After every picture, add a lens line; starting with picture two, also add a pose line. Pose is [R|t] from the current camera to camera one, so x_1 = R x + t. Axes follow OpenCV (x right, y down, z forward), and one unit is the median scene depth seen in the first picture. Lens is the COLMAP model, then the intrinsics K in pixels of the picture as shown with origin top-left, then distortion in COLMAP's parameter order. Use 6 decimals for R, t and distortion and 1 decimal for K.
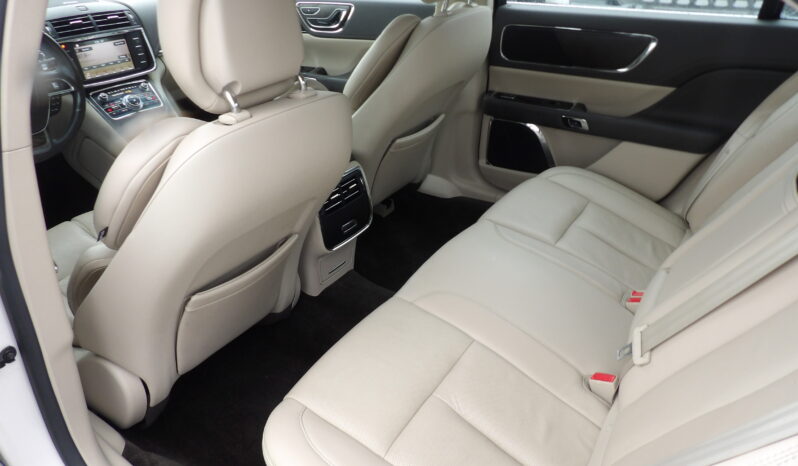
lens RADIAL K [[580.7, 0, 388.4], [0, 580.7, 232.2], [0, 0, 1]] dist [-0.017928, 0.034459]
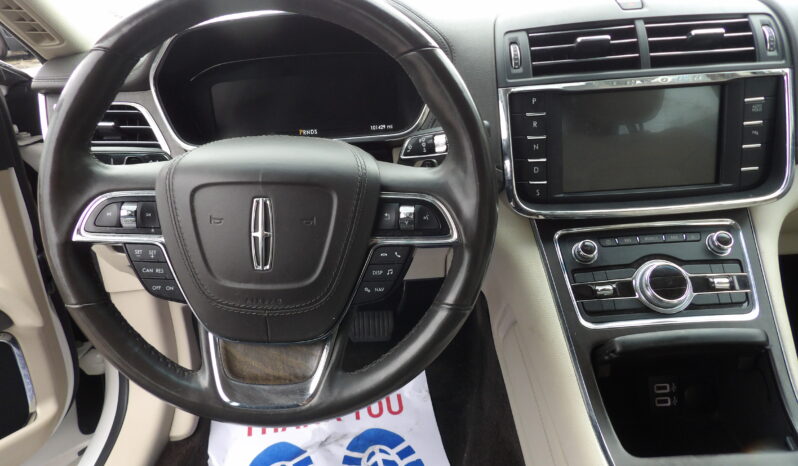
lens RADIAL K [[580.7, 0, 400.1], [0, 580.7, 230.3], [0, 0, 1]] dist [-0.017928, 0.034459]
pose [[0.574167, 0.306922, -0.759033, -0.307306], [-0.341713, 0.932304, 0.118499, -0.259408], [0.744020, 0.191333, 0.640177, 0.720777]]
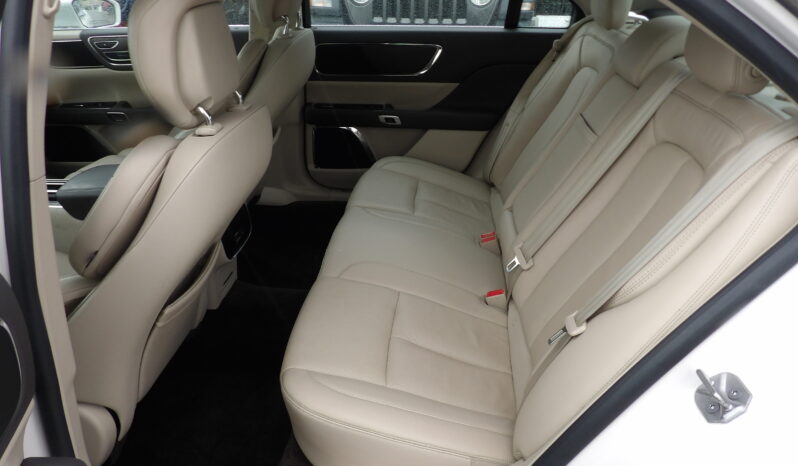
lens RADIAL K [[580.7, 0, 395.9], [0, 580.7, 228.1], [0, 0, 1]] dist [-0.017928, 0.034459]
pose [[0.881746, -0.196210, 0.428983, -0.236400], [0.216998, 0.976172, 0.000461, 0.034661], [-0.418852, 0.092682, 0.903312, -0.079311]]
